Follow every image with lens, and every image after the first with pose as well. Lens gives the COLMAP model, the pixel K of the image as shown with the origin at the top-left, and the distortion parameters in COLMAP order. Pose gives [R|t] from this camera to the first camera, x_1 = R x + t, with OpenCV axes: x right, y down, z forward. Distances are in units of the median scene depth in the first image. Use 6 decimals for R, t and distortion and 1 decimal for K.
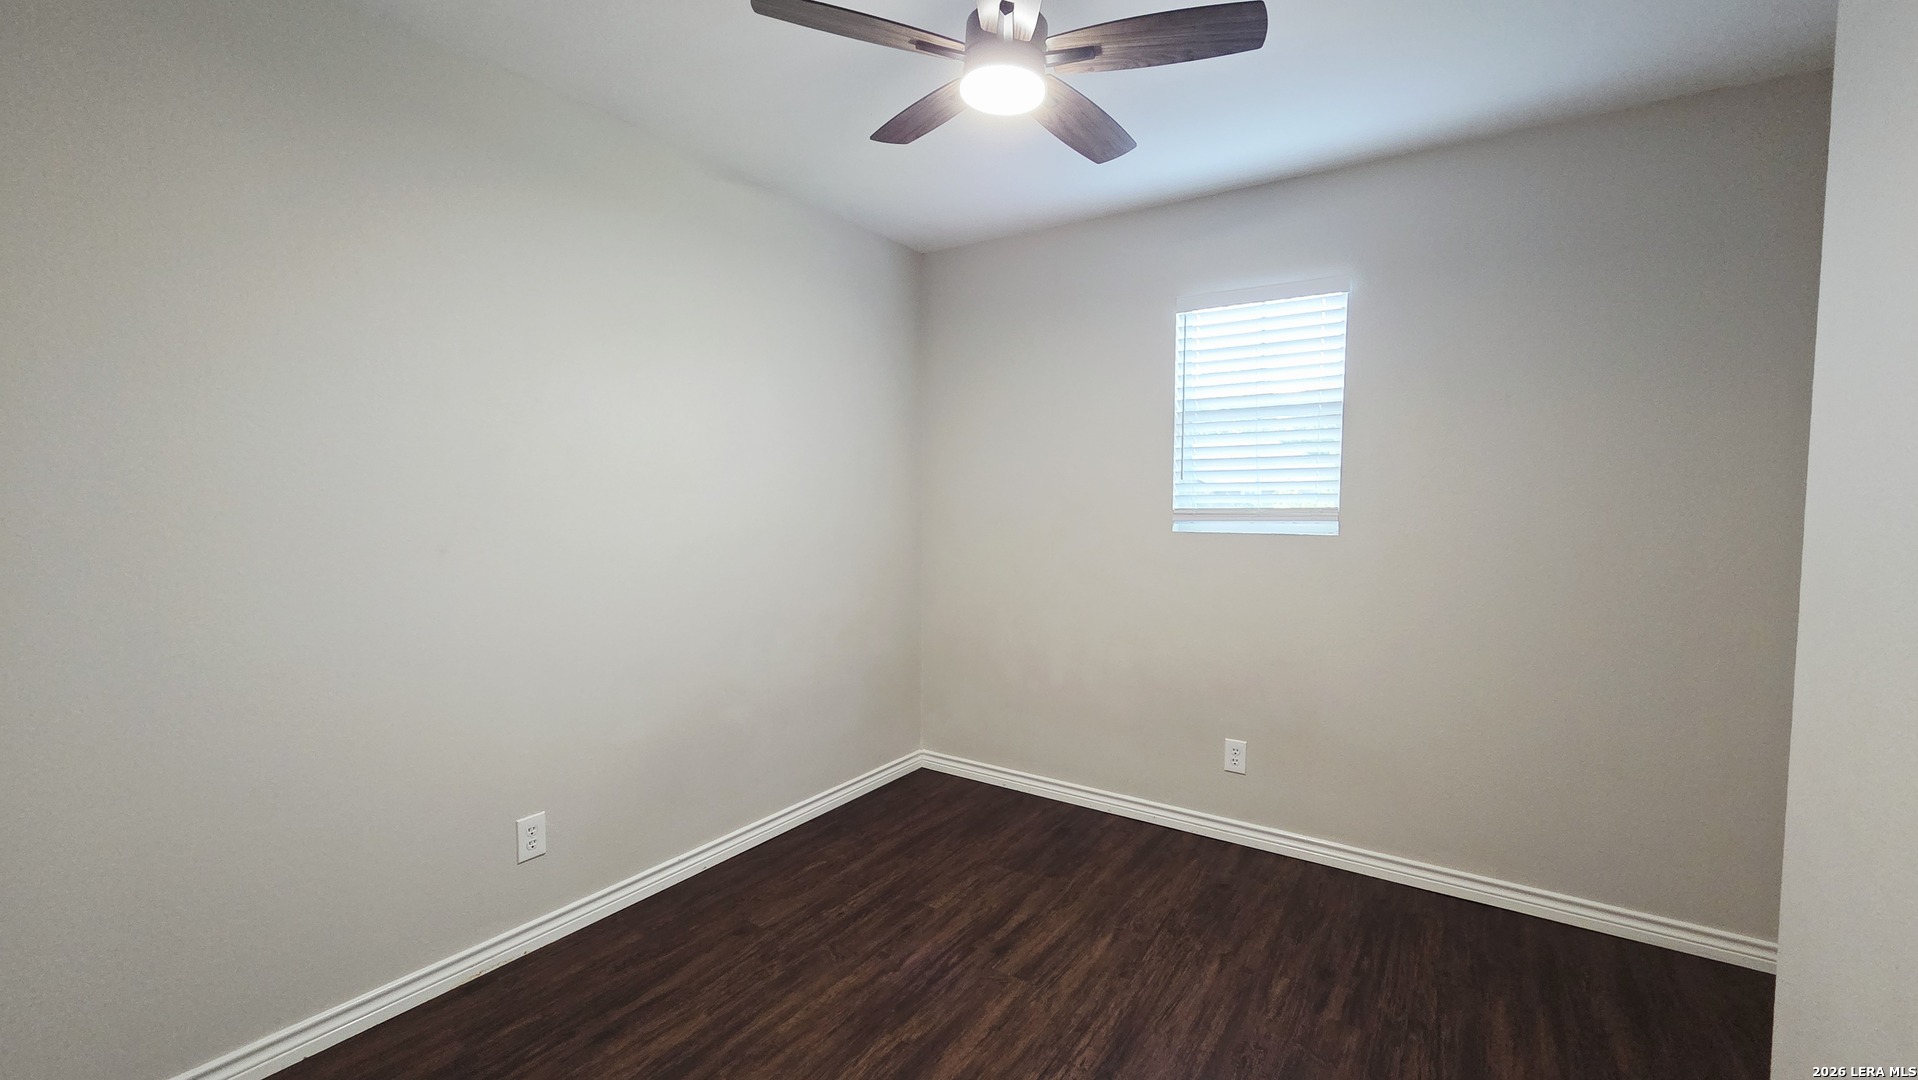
lens RADIAL K [[781.5, 0, 965.0], [0, 781.5, 541.0], [0, 0, 1]] dist [-0.003016, -0.000286]
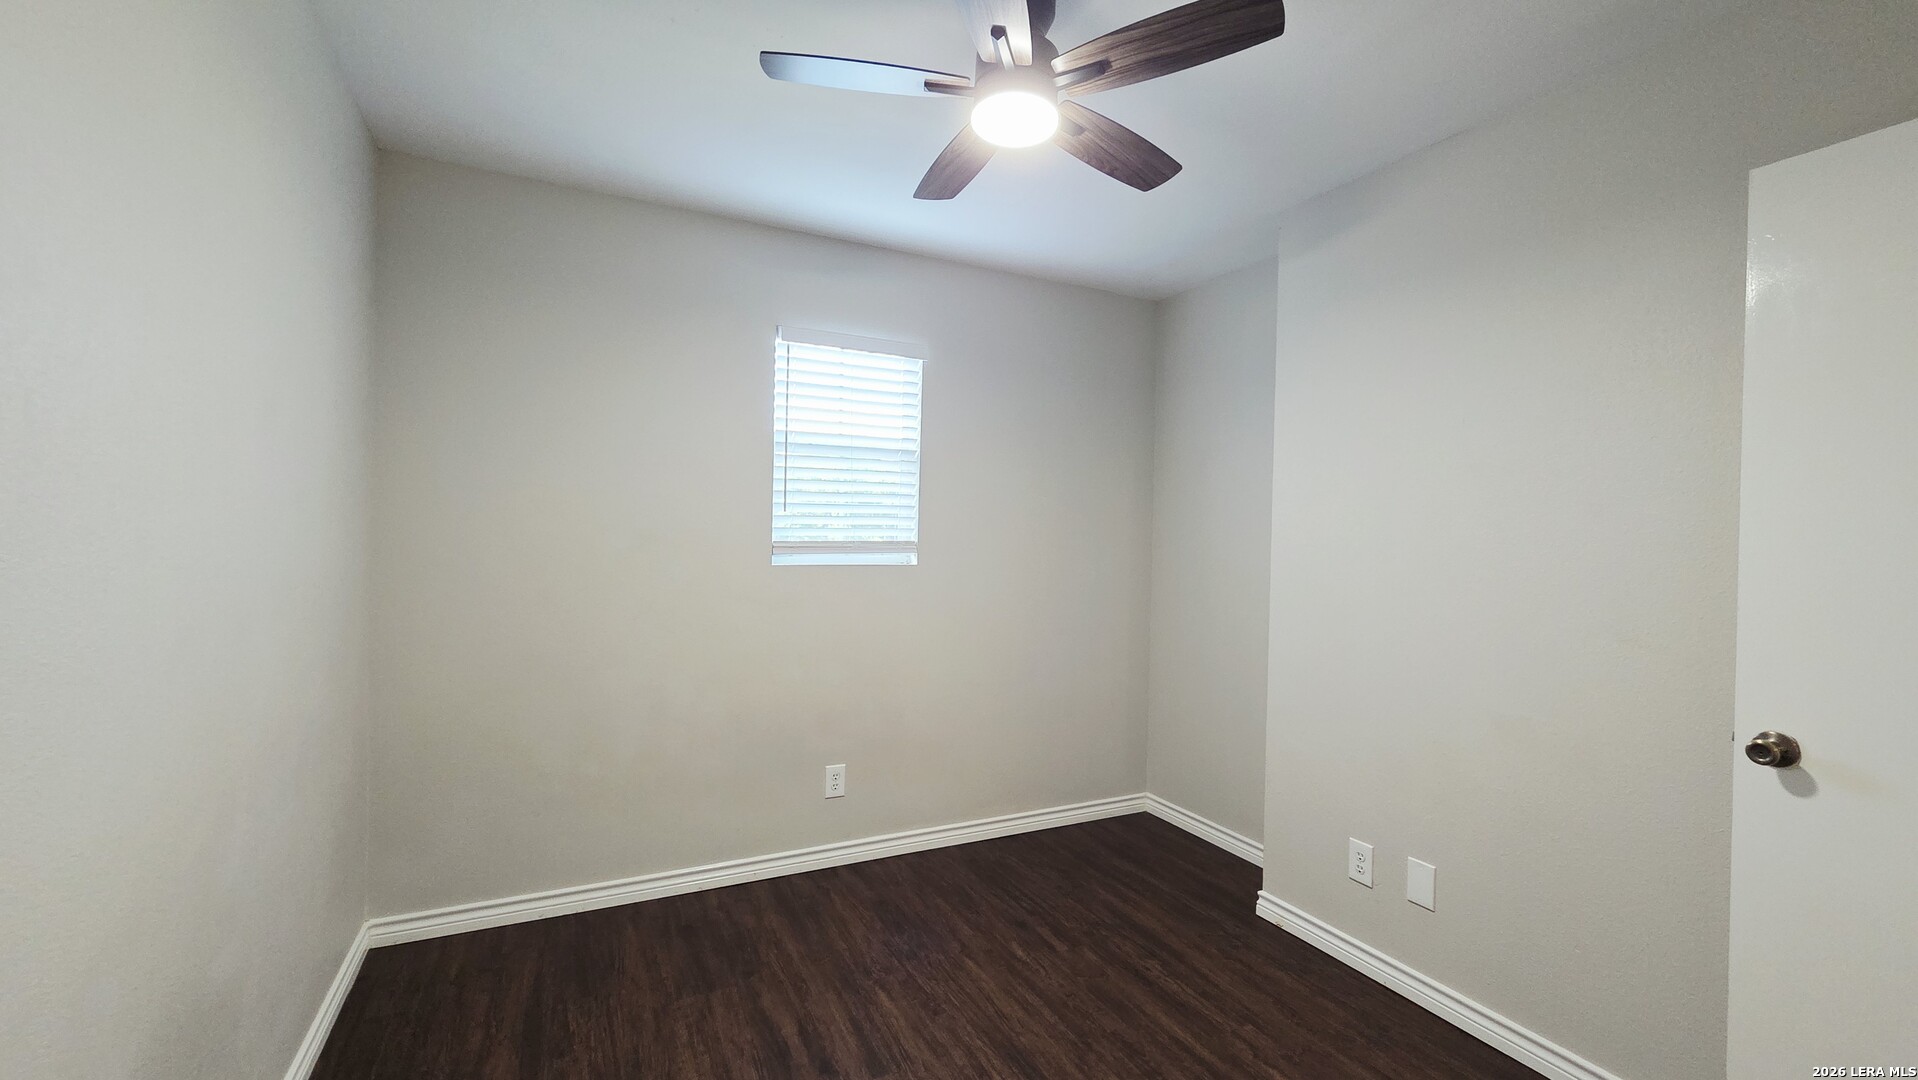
lens RADIAL K [[781.5, 0, 965.0], [0, 781.5, 541.0], [0, 0, 1]] dist [-0.003016, -0.000286]
pose [[0.490800, -0.000399, 0.871272, -0.486423], [0.029029, 0.999452, -0.015895, -0.020783], [-0.870789, 0.033093, 0.490543, 0.347281]]
